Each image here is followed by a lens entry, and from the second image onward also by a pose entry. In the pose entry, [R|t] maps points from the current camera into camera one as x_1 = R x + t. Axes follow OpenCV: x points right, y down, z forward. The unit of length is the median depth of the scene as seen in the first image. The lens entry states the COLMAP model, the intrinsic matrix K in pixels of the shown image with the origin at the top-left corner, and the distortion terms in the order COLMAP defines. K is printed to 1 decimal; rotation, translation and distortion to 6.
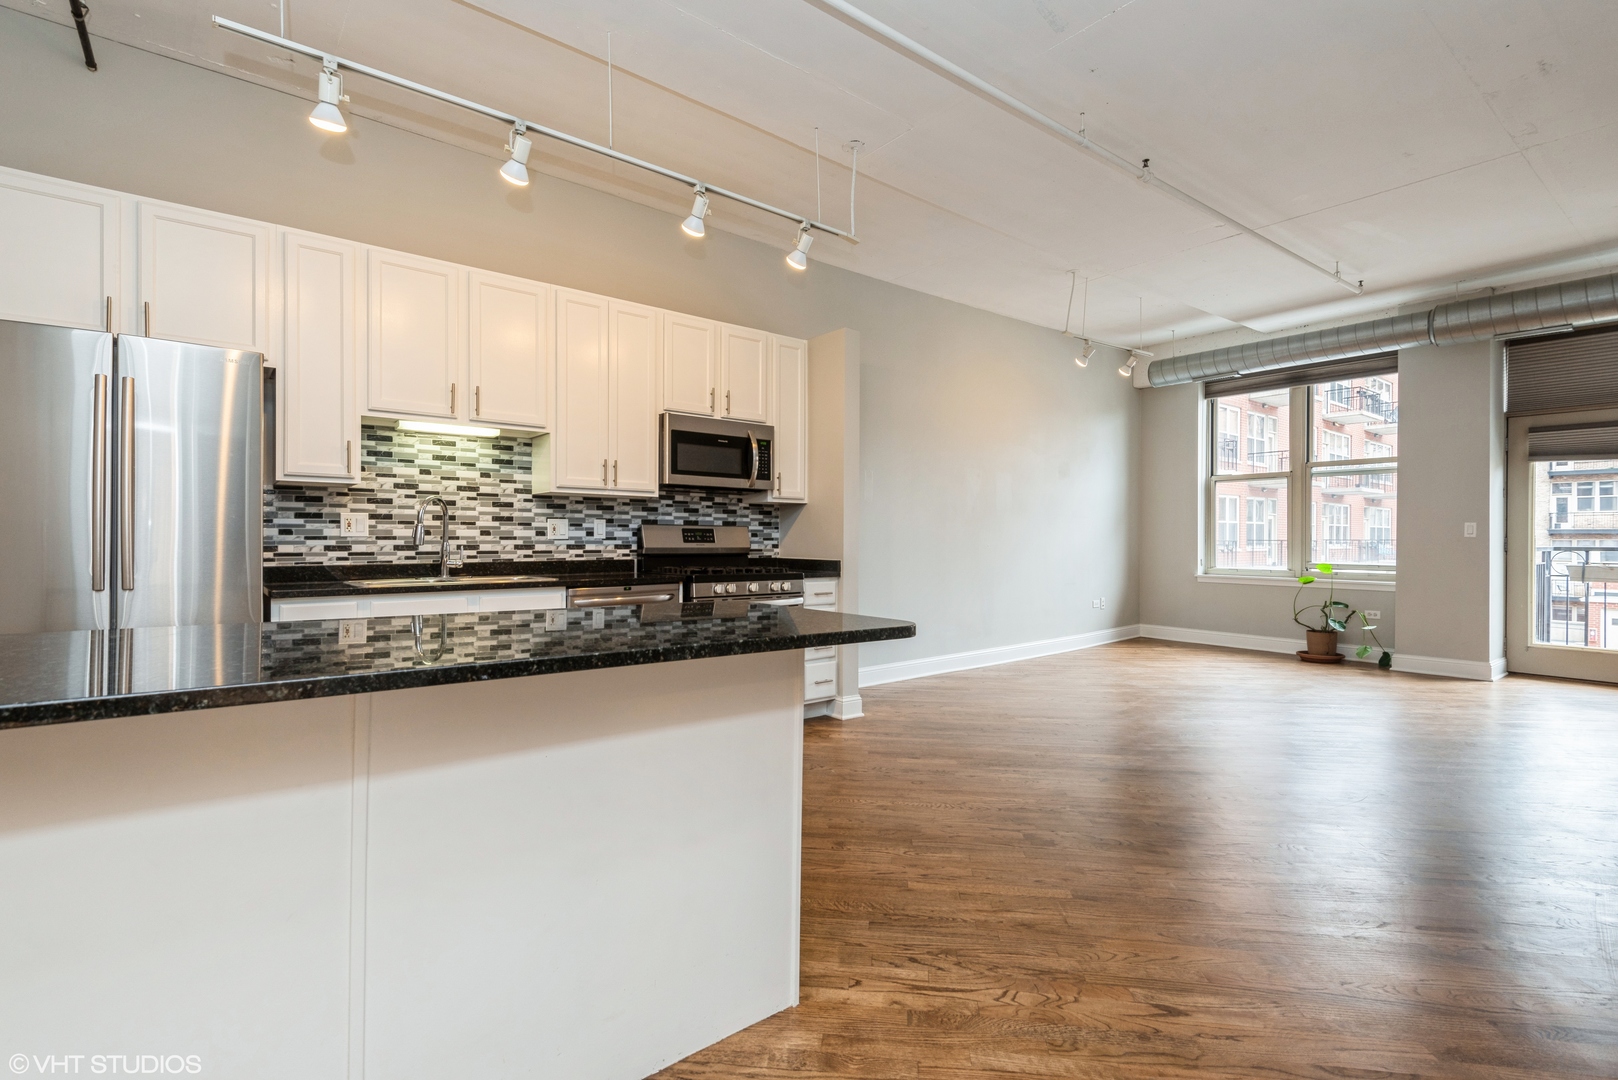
lens RADIAL K [[764.0, 0, 809.0], [0, 764.0, 540.0], [0, 0, 1]] dist [0.052172, -0.027922]
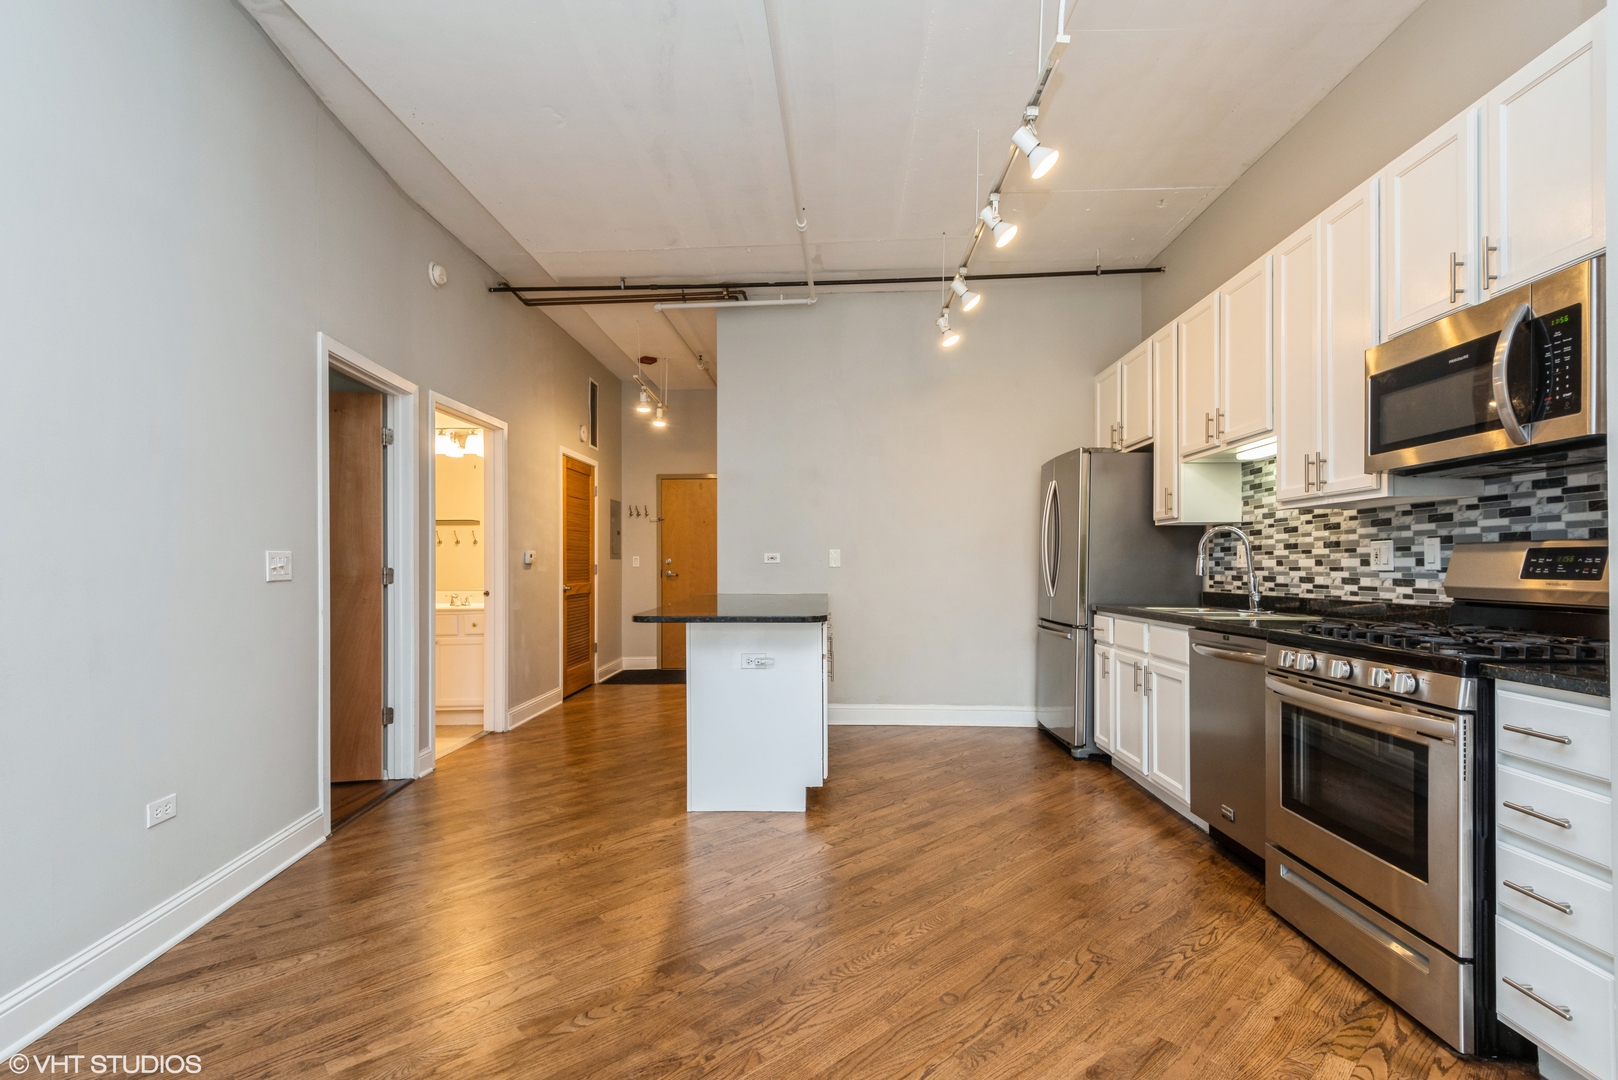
lens RADIAL K [[759.9, 0, 791.7], [0, 759.9, 564.2], [0, 0, 1]] dist [0.000054, -0.010268]
pose [[-0.668478, -0.008407, -0.743684, 0.530270], [-0.008108, 0.999959, -0.004015, 0.000203], [0.743687, 0.003346, -0.668519, 1.074352]]
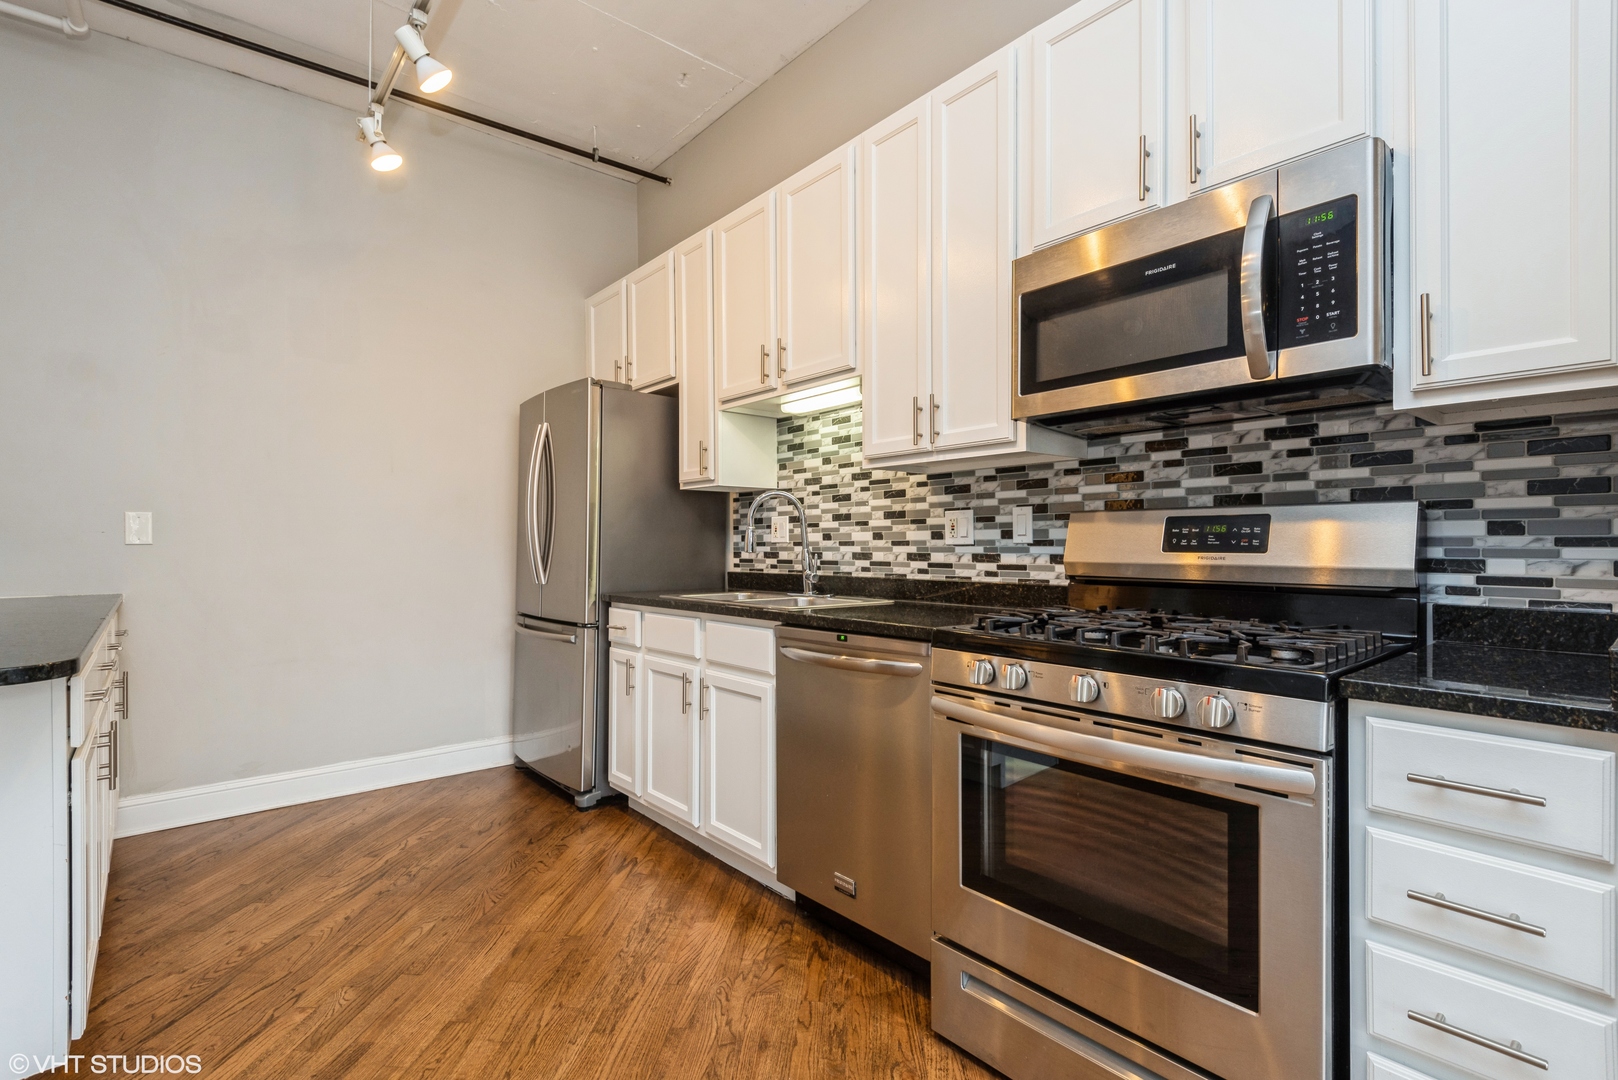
lens RADIAL K [[764.0, 0, 809.0], [0, 764.0, 540.0], [0, 0, 1]] dist [0.052172, -0.027922]
pose [[0.012346, -0.010633, -0.999867, 0.267400], [-0.000635, 0.999943, -0.010642, 0.001871], [0.999924, 0.000766, 0.012339, 0.888931]]
